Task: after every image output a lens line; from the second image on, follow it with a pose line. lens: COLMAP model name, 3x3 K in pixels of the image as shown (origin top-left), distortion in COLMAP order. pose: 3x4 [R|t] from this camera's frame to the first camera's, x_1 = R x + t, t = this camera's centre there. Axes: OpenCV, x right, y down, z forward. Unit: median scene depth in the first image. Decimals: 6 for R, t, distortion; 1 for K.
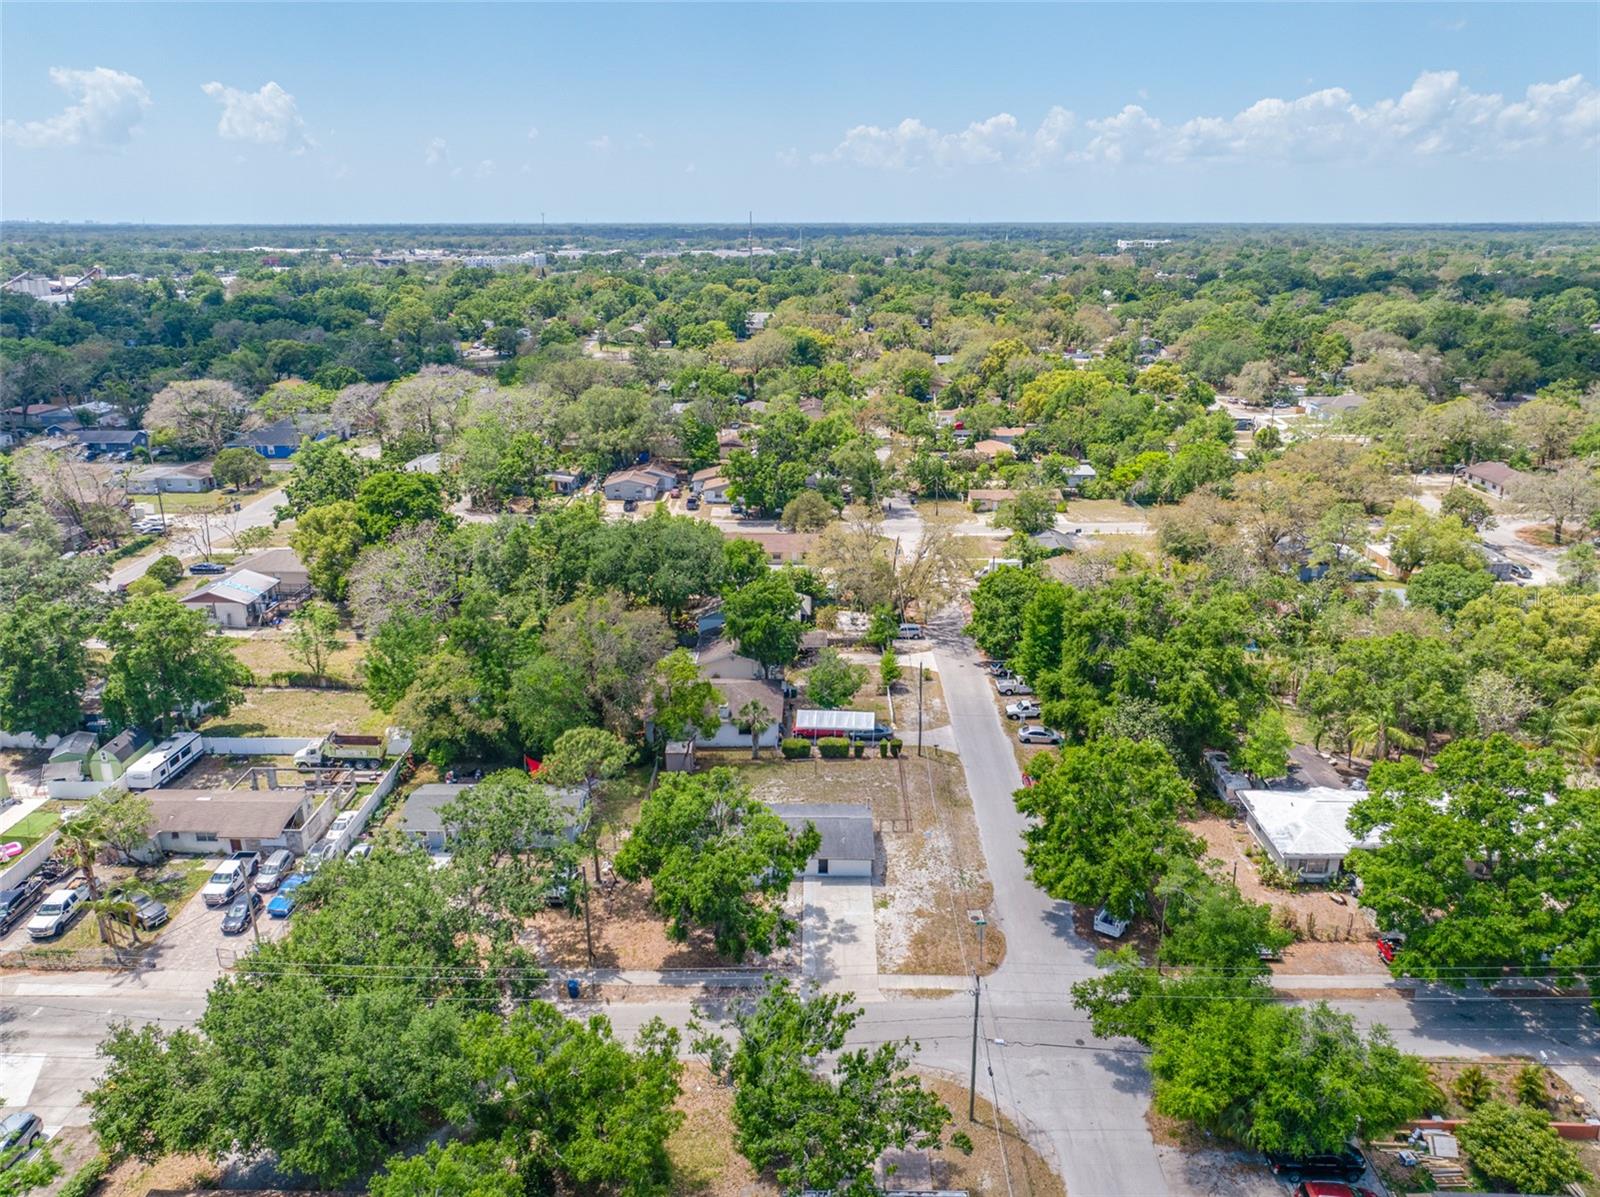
lens RADIAL K [[1126.2, 0, 793.8], [0, 1126.2, 578.1], [0, 0, 1]] dist [0.008321, 0.000286]
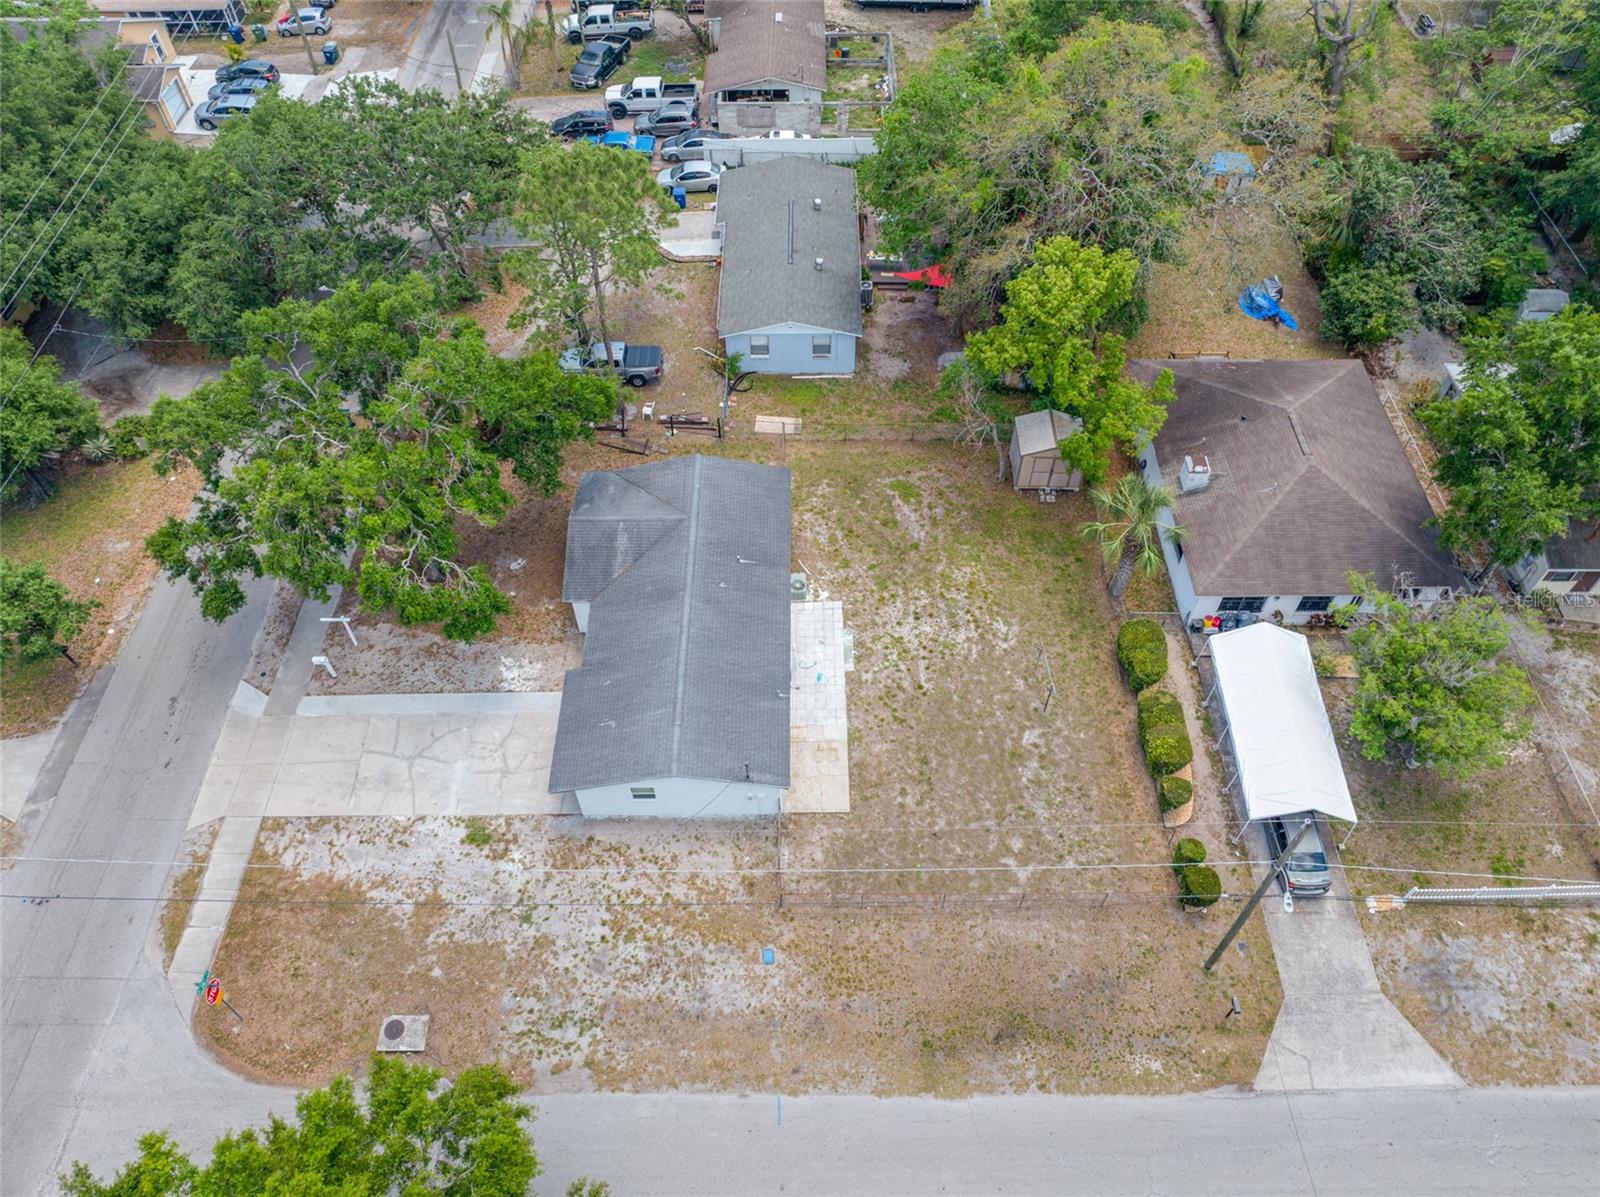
lens RADIAL K [[1121.4, 0, 805.9], [0, 1121.4, 597.1], [0, 0, 1]] dist [-0.042002, 0.009128]
pose [[0.022101, 0.783300, -0.621251, 0.229924], [-0.298887, 0.598160, 0.743553, -0.120885], [0.954033, 0.169250, 0.247338, 0.787532]]
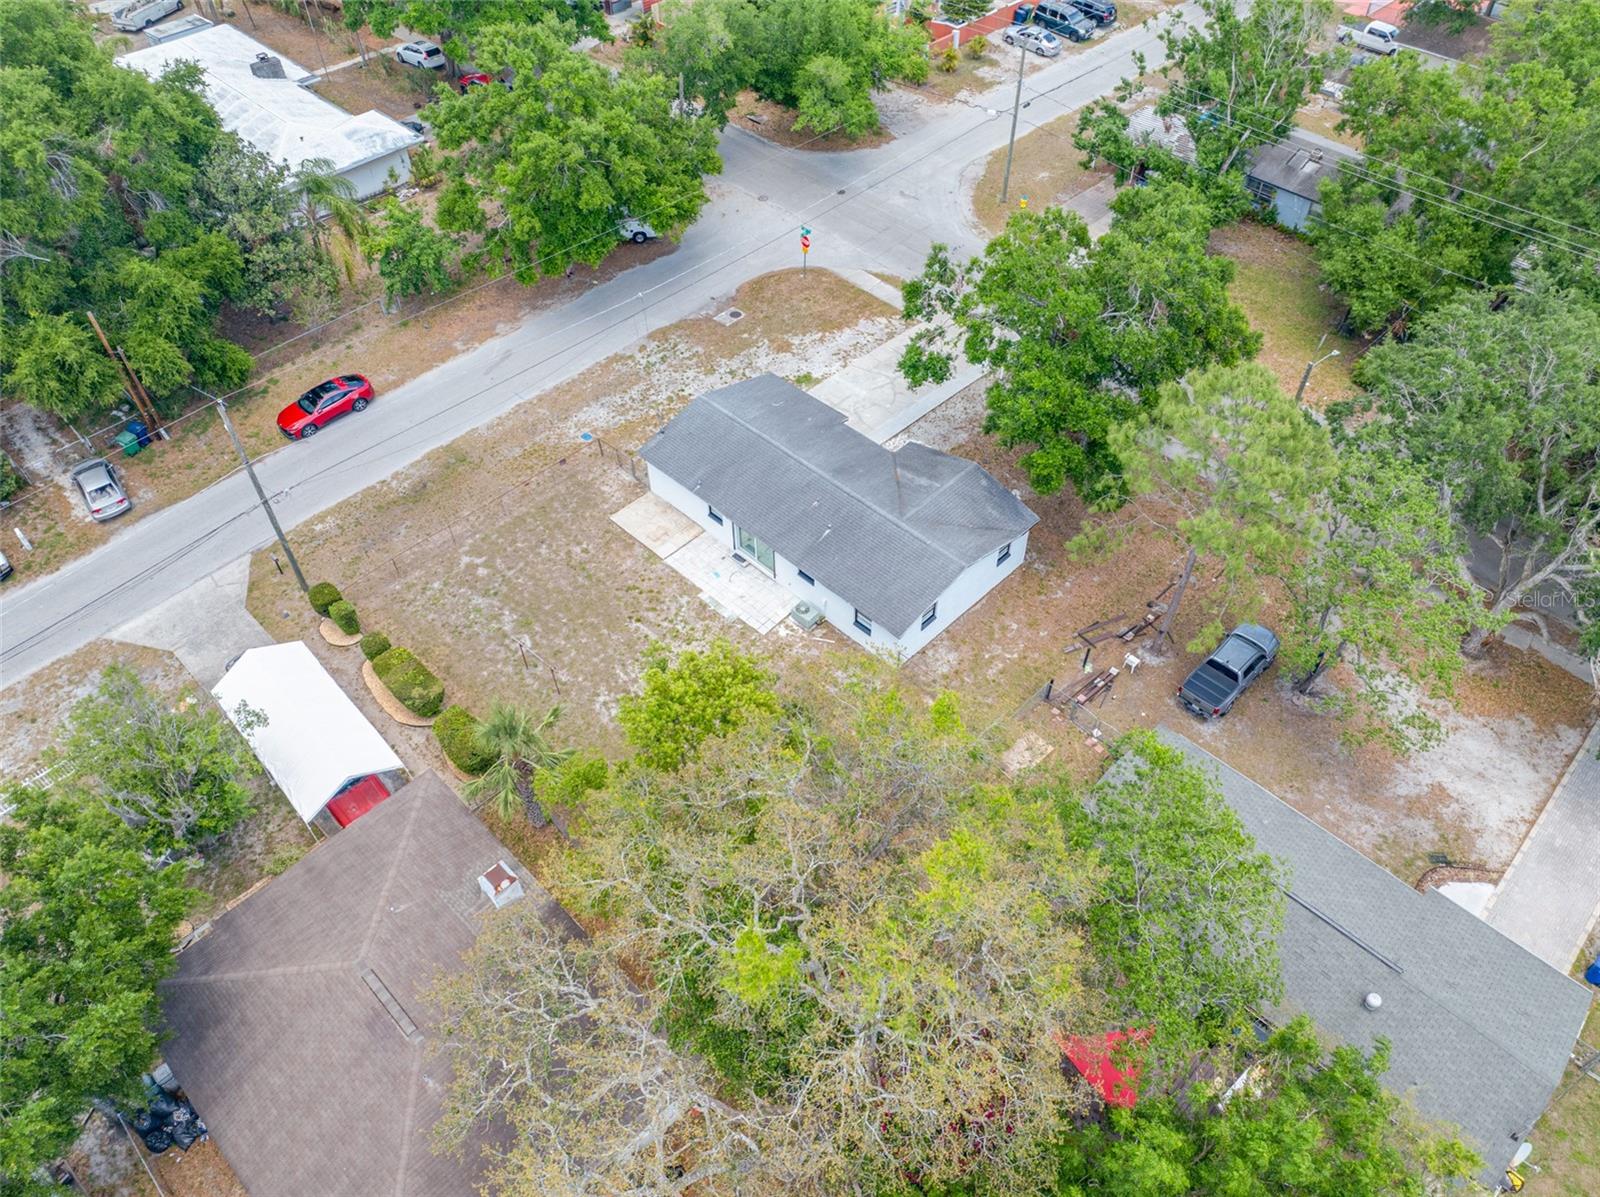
lens RADIAL K [[1130.4, 0, 804.8], [0, 1130.4, 591.8], [0, 0, 1]] dist [-0.036763, -0.000607]
pose [[-0.726900, -0.501772, 0.468872, -0.230044], [0.216841, 0.480118, 0.849980, -0.166464], [-0.651610, 0.719522, -0.240193, 0.984005]]
